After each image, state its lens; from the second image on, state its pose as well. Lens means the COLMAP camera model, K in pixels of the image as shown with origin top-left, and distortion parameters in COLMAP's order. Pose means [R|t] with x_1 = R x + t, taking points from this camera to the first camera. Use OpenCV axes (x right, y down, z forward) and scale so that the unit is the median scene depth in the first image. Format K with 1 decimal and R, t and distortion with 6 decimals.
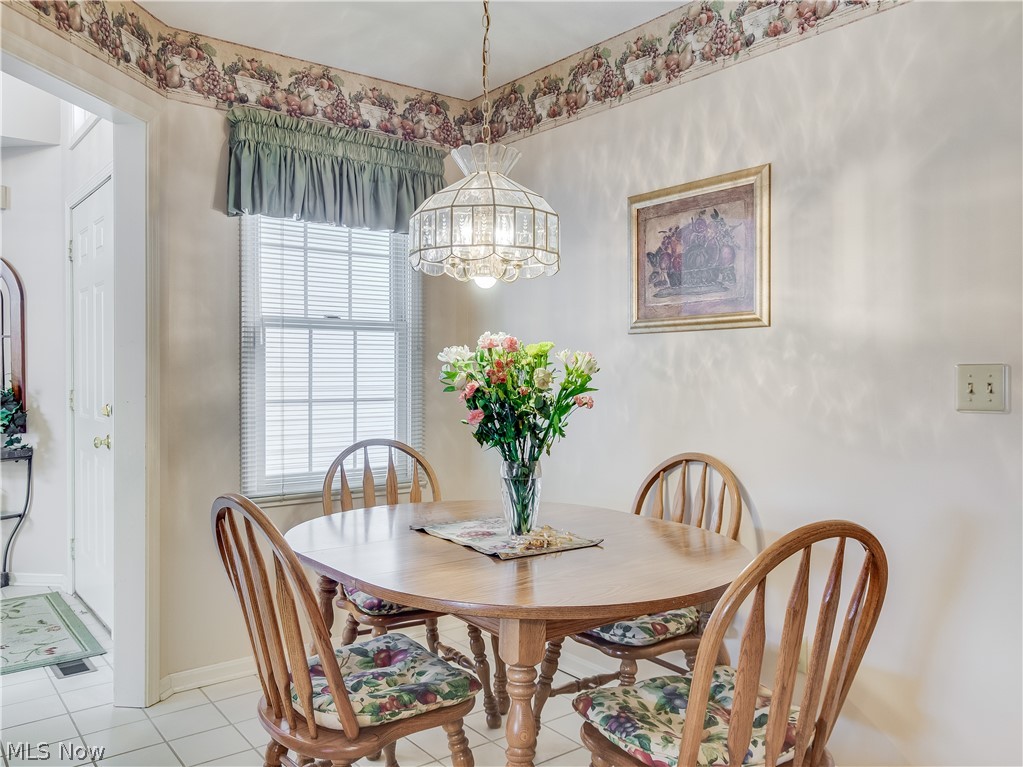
lens RADIAL K [[810.5, 0, 525.0], [0, 810.5, 381.7], [0, 0, 1]] dist [0.002783, 0.001985]
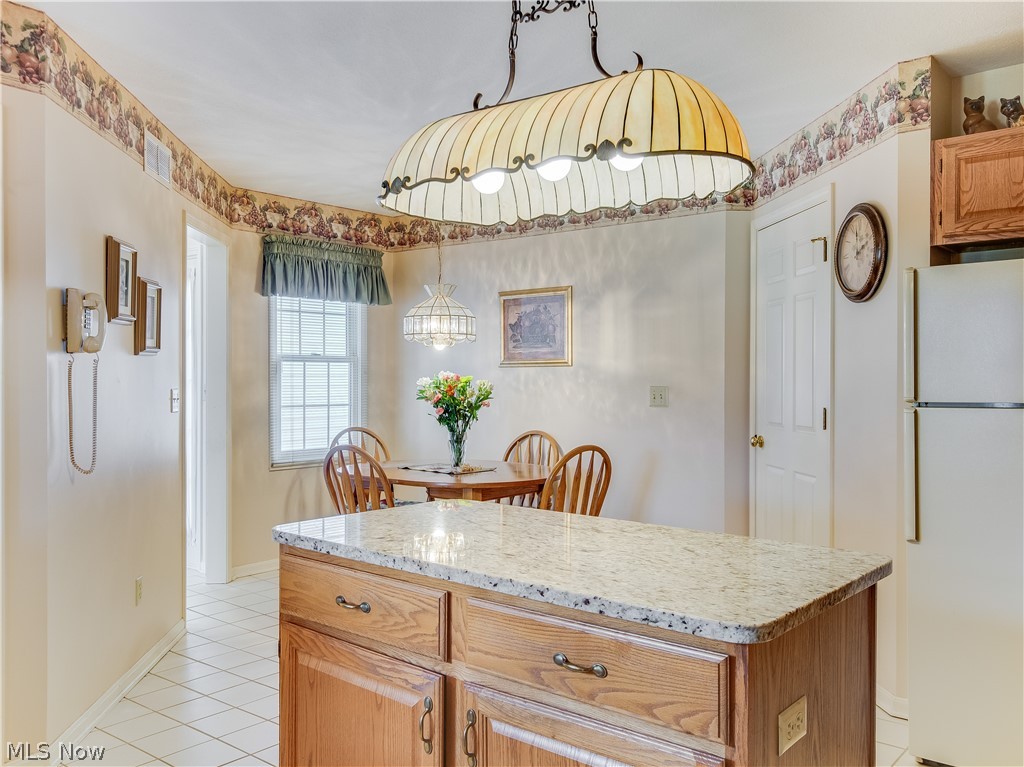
lens RADIAL K [[865.5, 0, 512.0], [0, 865.5, 383.5], [0, 0, 1]] dist [0.006929, 0.004659]
pose [[0.979430, -0.002660, 0.201766, -0.248783], [0.003816, 0.999978, -0.005340, -0.012482], [-0.201747, 0.006000, 0.979419, -0.961096]]
